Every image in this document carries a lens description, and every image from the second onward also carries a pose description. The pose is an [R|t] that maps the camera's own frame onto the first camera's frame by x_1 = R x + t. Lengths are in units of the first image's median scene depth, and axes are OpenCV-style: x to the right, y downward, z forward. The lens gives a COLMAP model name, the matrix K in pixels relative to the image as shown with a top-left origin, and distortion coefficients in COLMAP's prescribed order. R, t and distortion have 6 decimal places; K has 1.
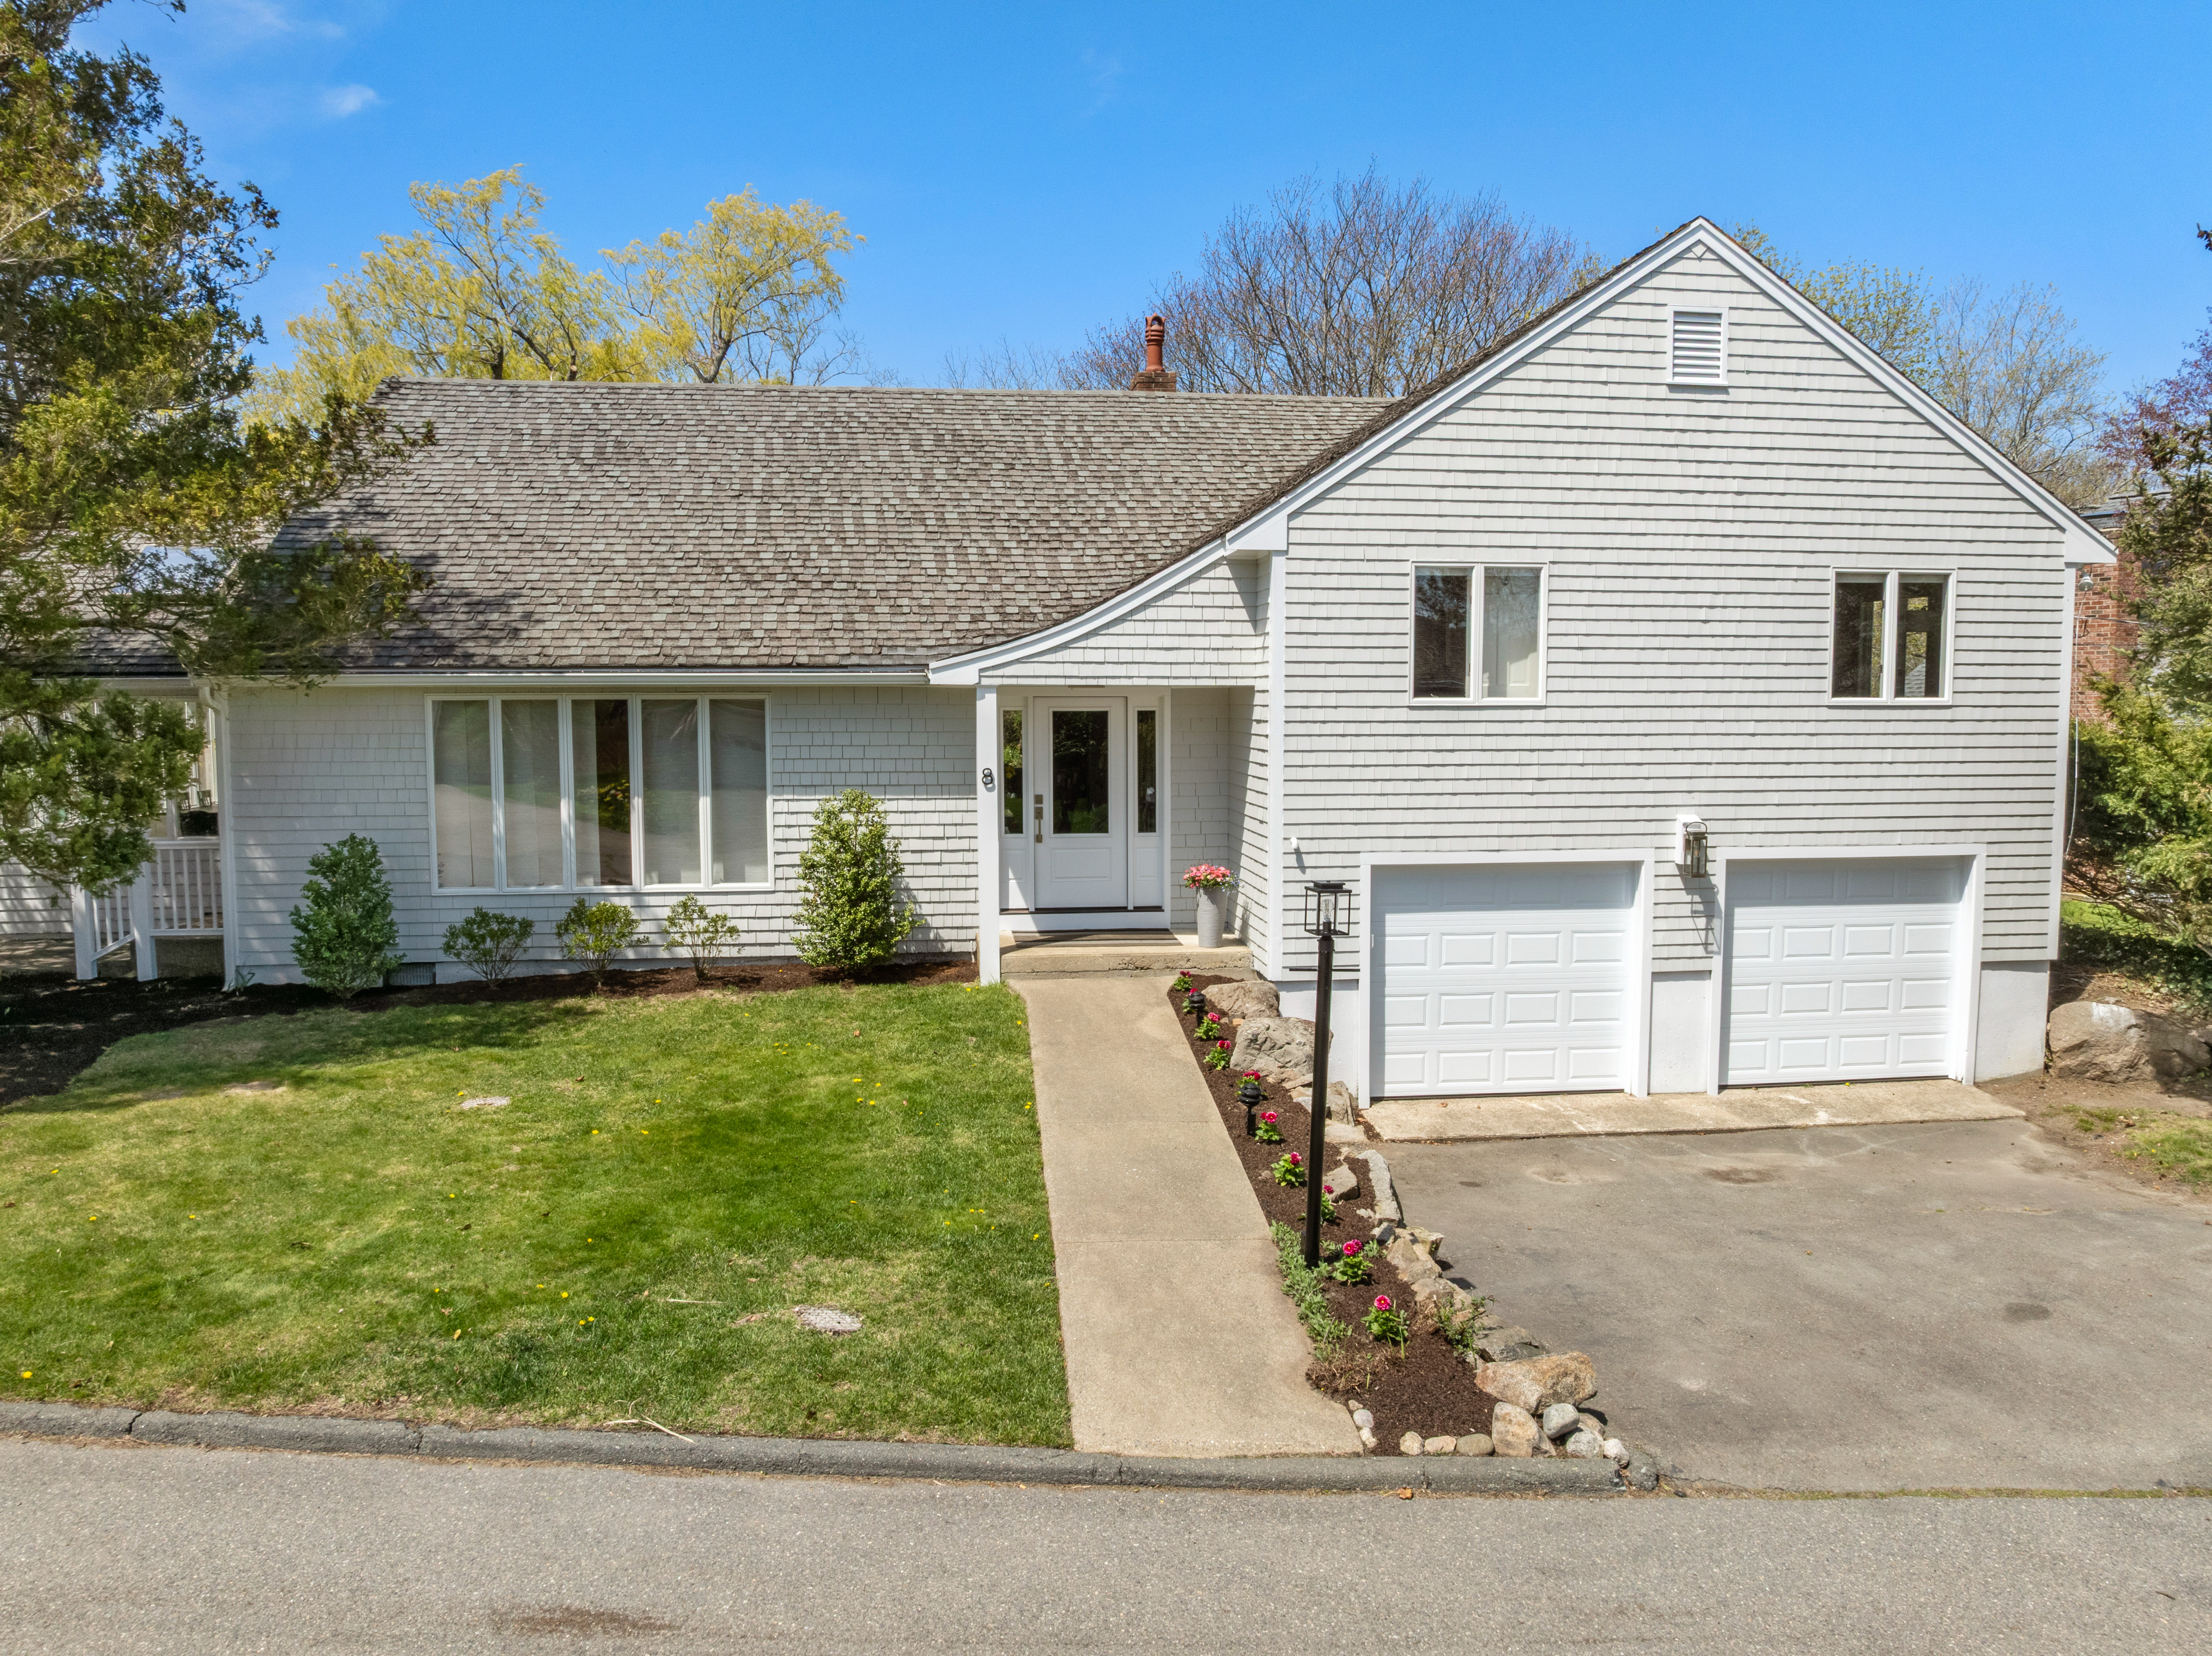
lens RADIAL K [[1631.2, 0, 1106.0], [0, 1631.2, 828.0], [0, 0, 1]] dist [-0.034879, -0.001621]
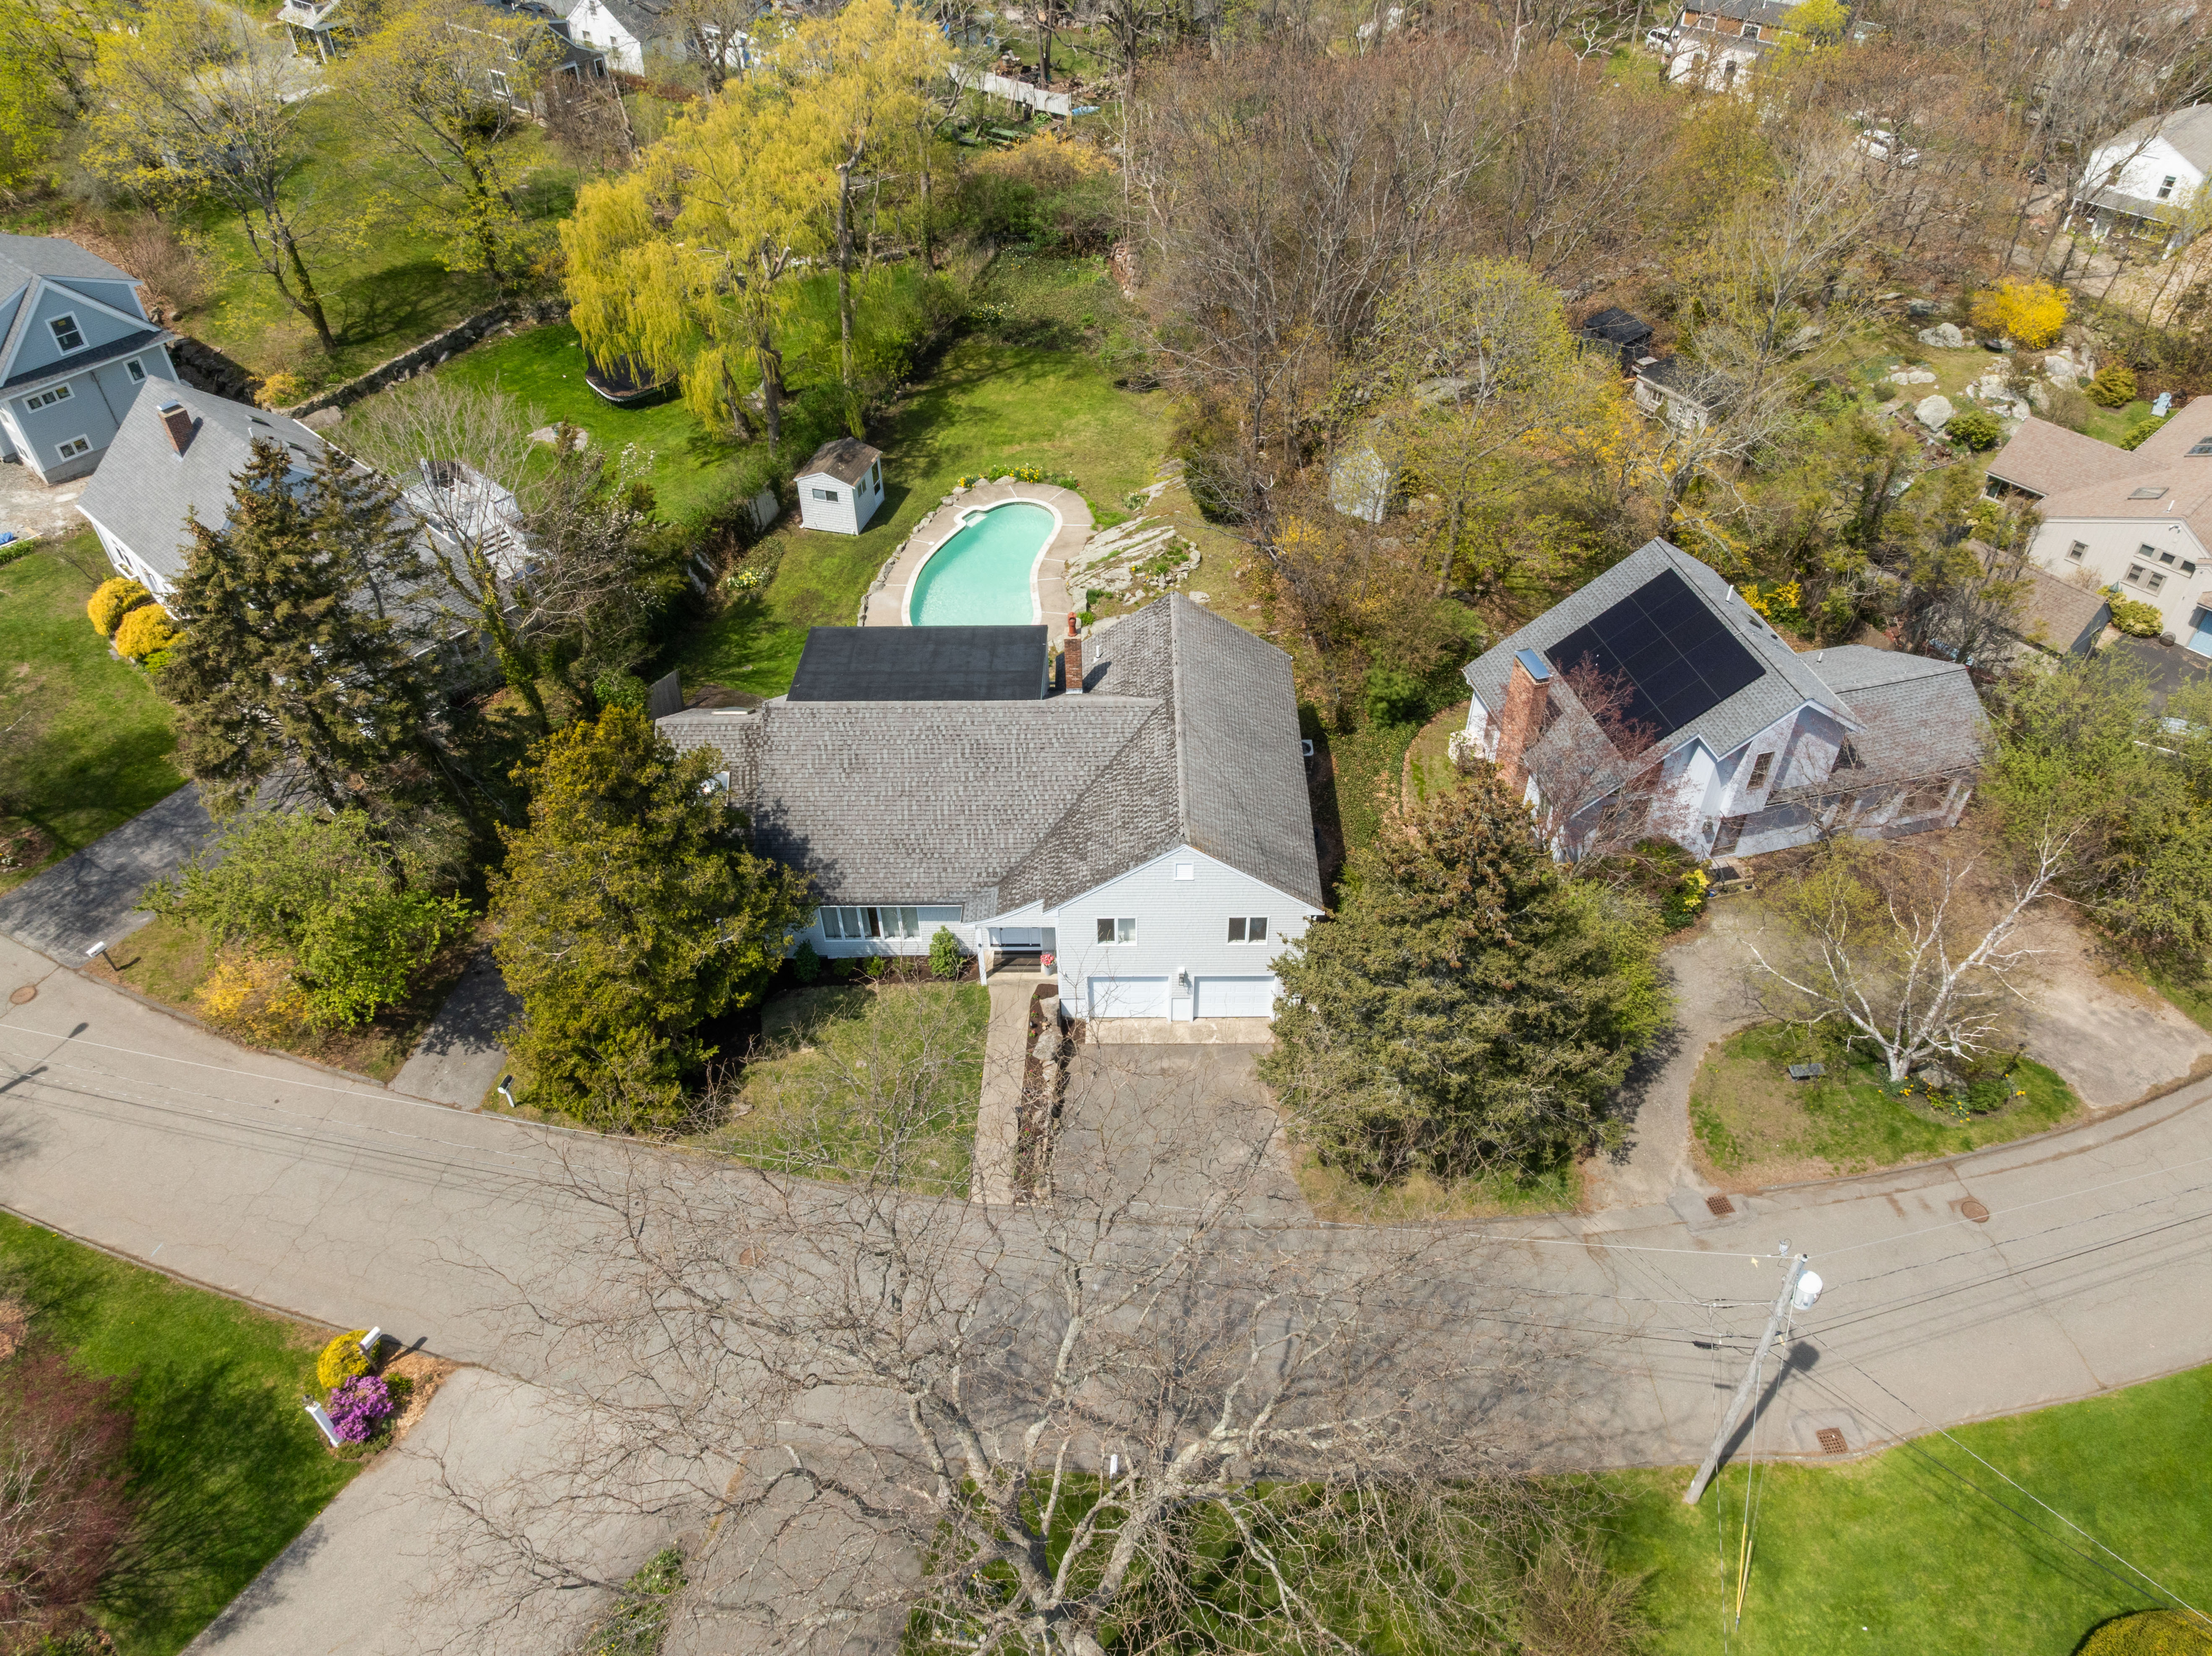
lens RADIAL K [[1631.2, 0, 1106.0], [0, 1631.2, 828.0], [0, 0, 1]] dist [-0.034879, -0.001621]
pose [[0.992373, 0.079150, -0.094501, 0.498517], [-0.003734, 0.785576, 0.618754, -2.349472], [0.123213, -0.613682, 0.779880, -1.510128]]
